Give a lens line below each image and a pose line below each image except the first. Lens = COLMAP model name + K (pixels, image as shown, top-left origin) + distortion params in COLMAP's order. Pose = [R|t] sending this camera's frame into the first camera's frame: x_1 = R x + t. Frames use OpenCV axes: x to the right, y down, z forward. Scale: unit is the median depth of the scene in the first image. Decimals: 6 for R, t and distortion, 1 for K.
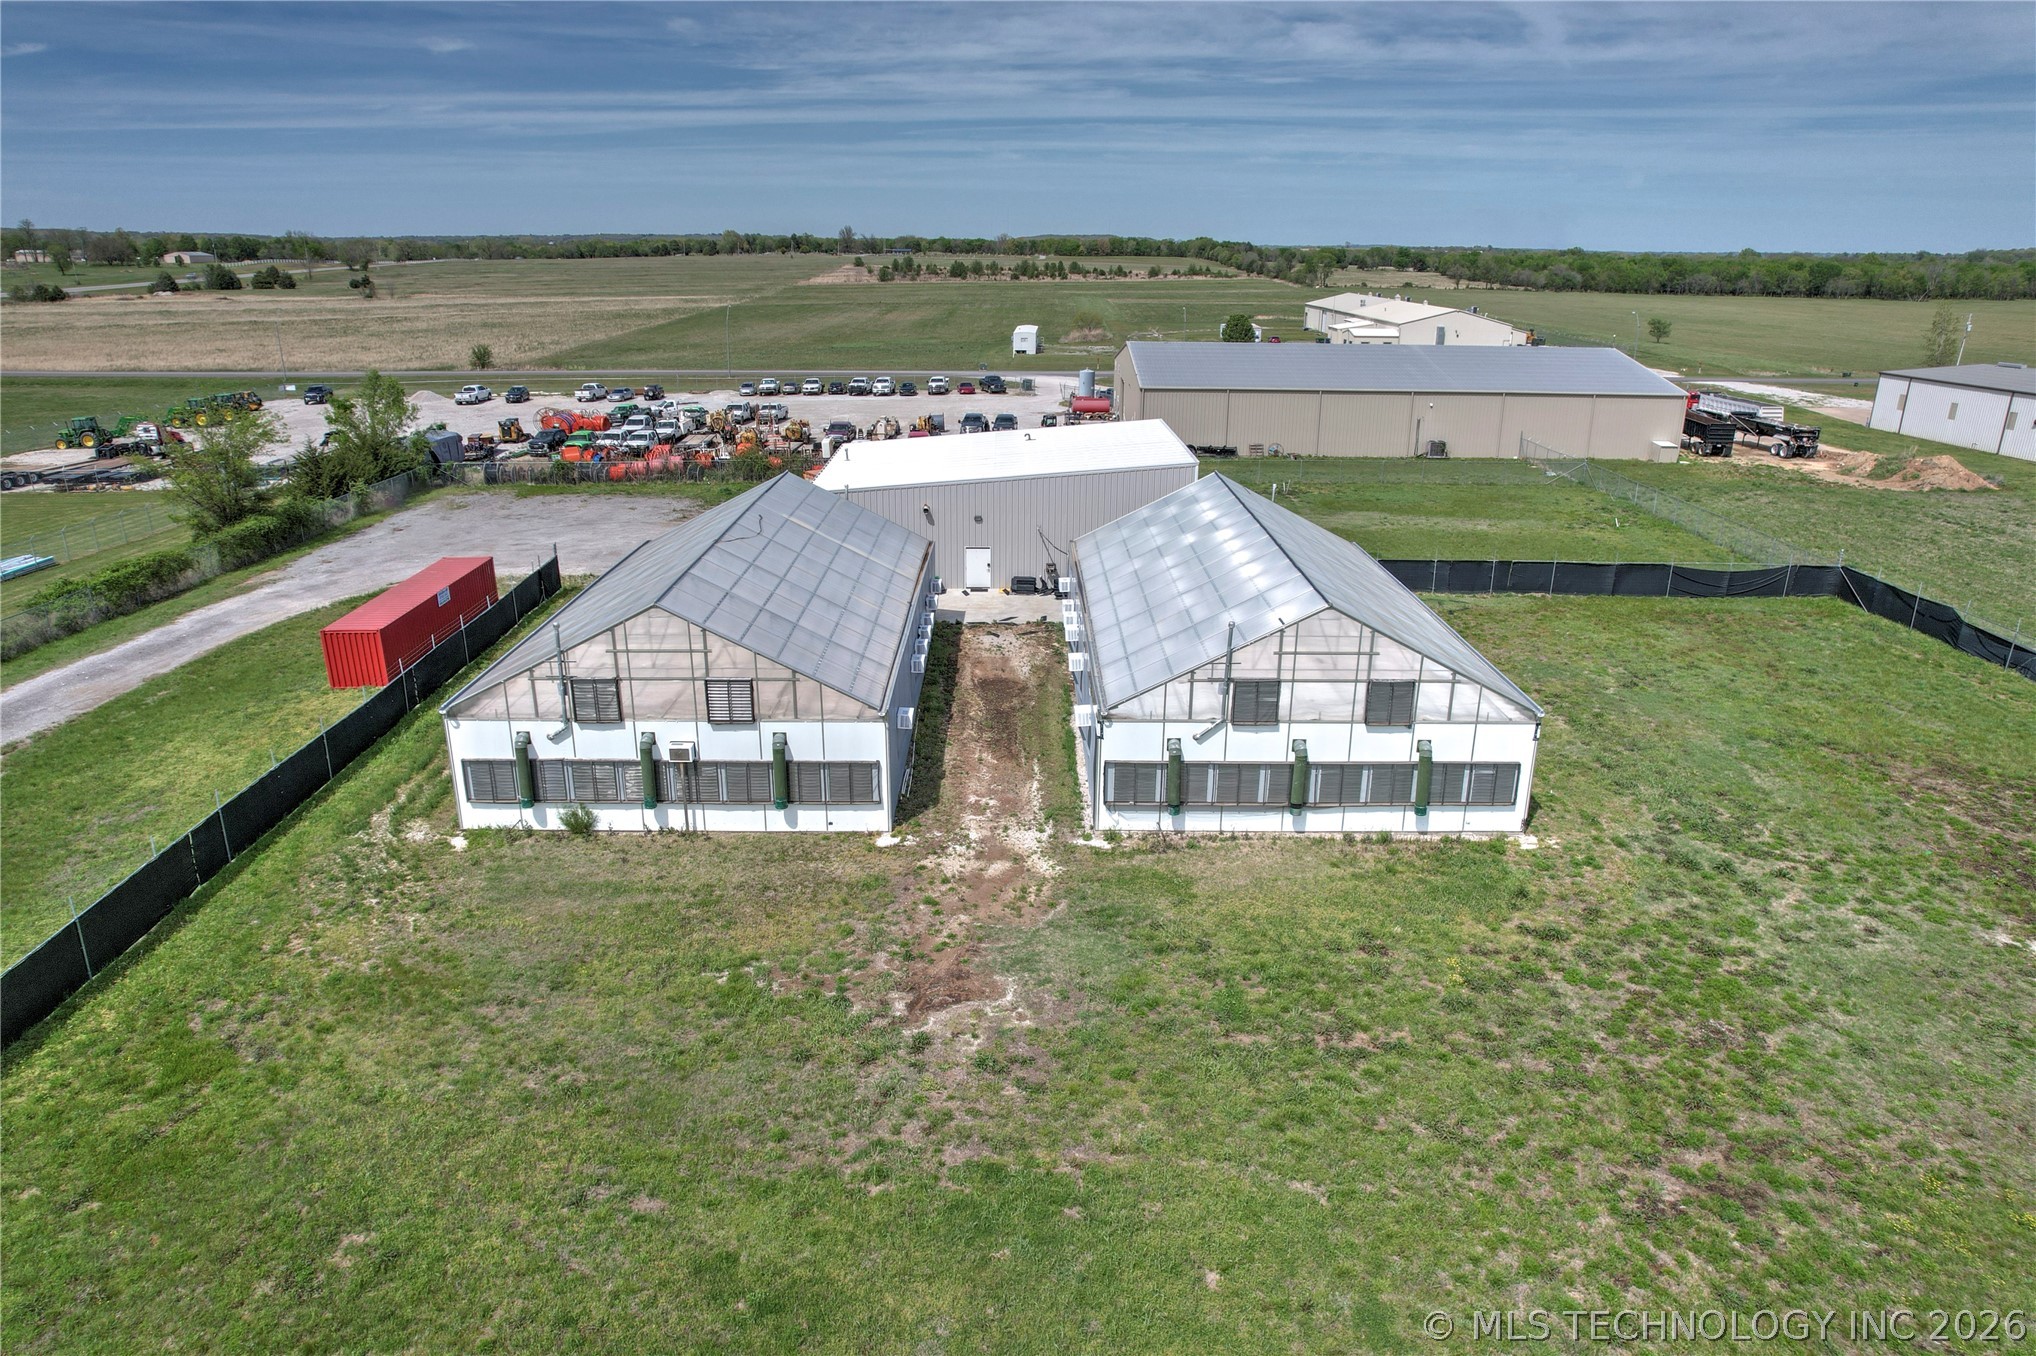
lens RADIAL K [[1306.3, 0, 1016.7], [0, 1306.3, 671.6], [0, 0, 1]] dist [-0.081648, 0.073361]
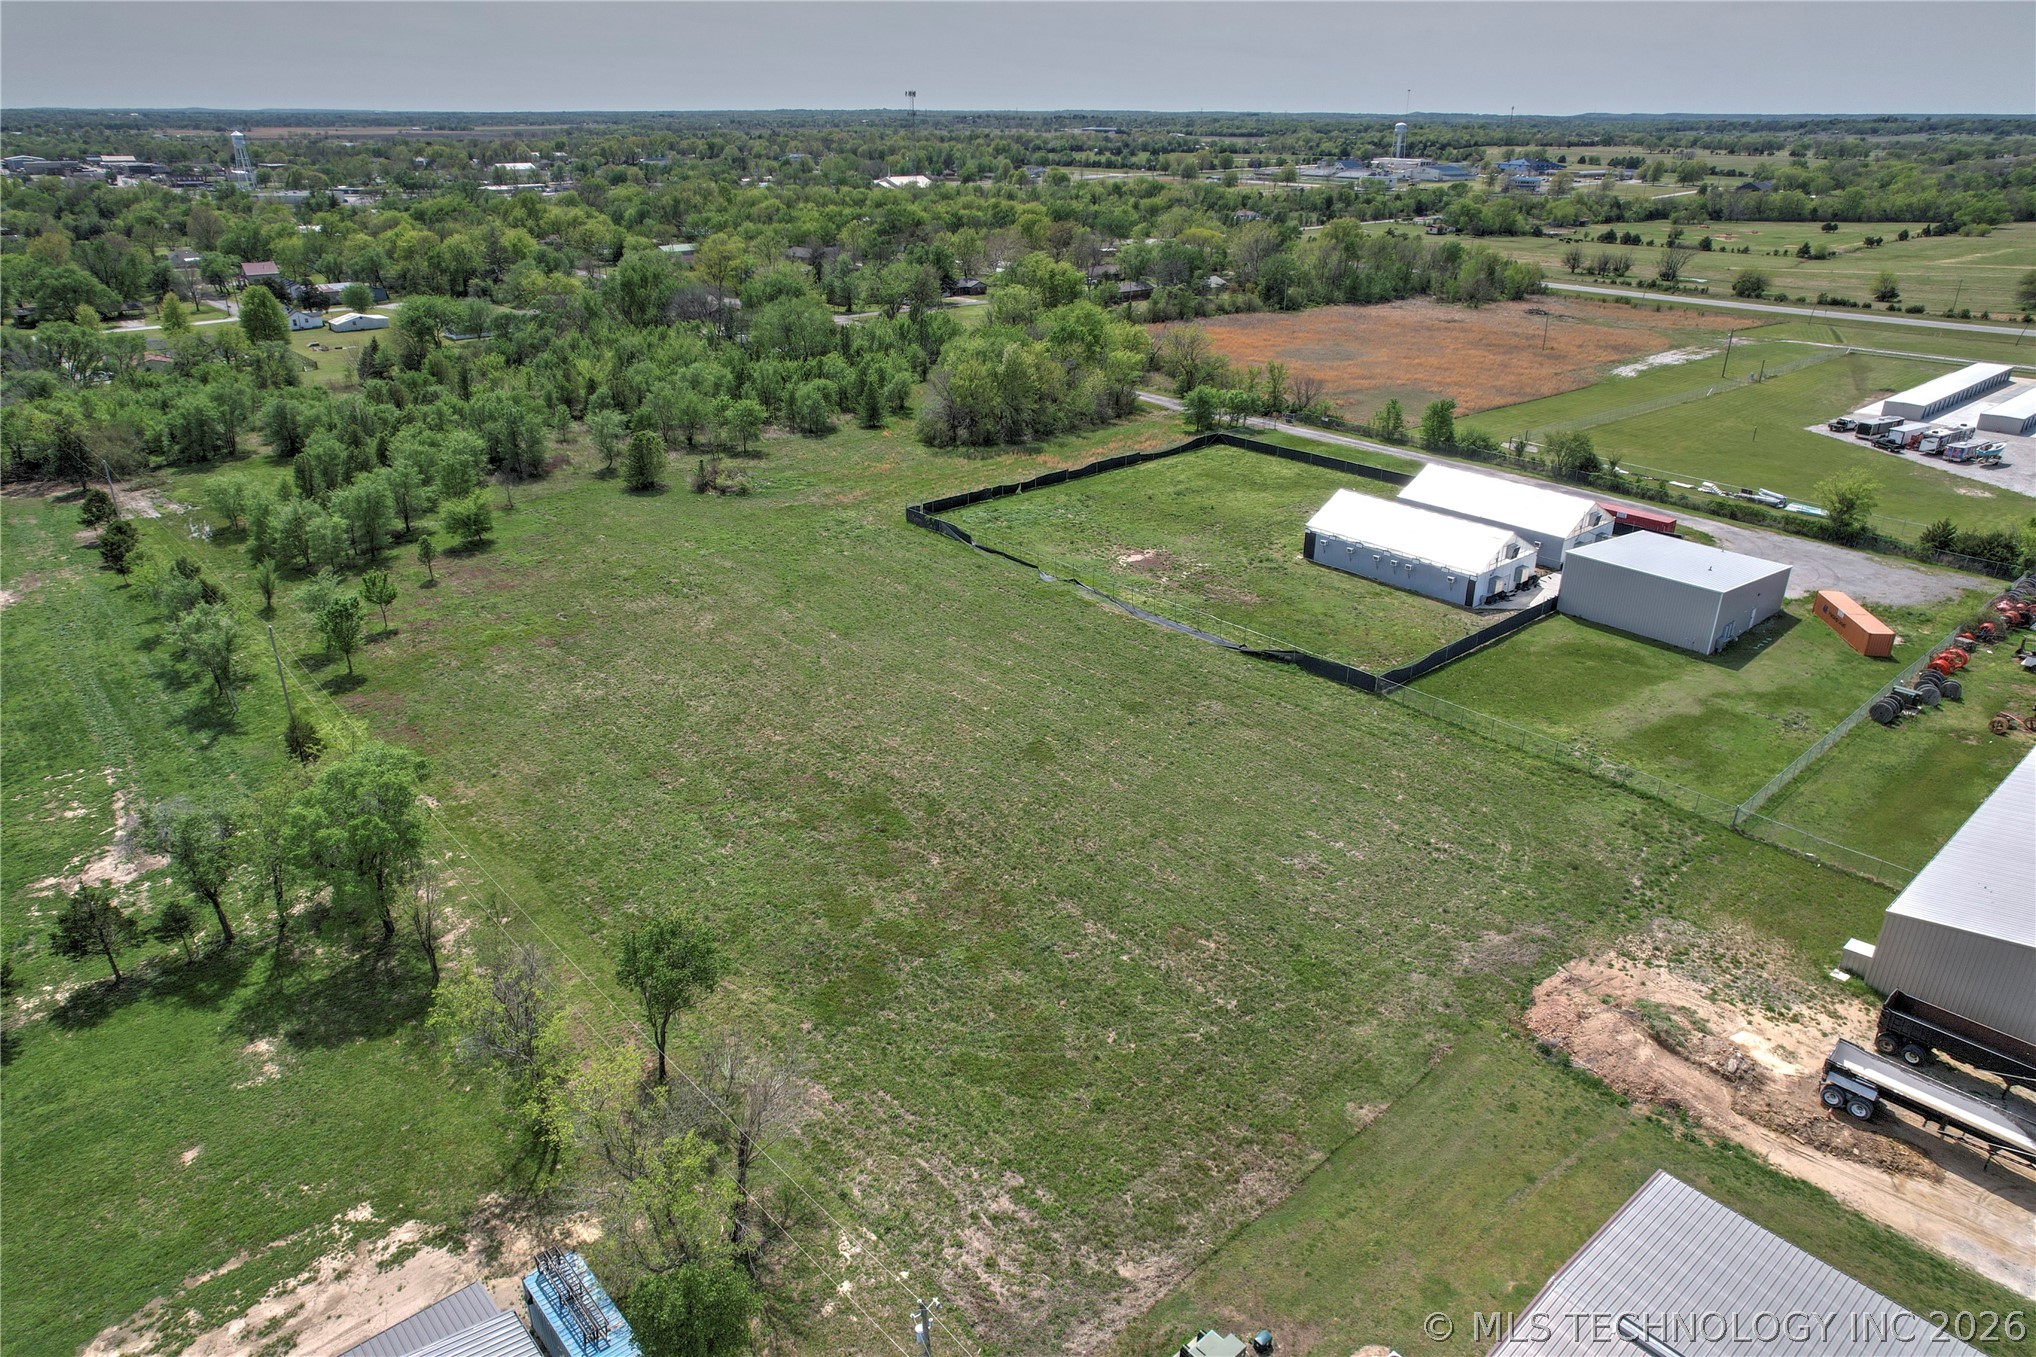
lens RADIAL K [[1306.3, 0, 1016.7], [0, 1306.3, 672.1], [0, 0, 1]] dist [-0.081648, 0.073361]
pose [[-0.748597, 0.254583, -0.612201, 2.108060], [-0.218999, 0.776580, 0.590731, -1.035515], [0.625813, 0.576291, -0.525592, 1.623537]]
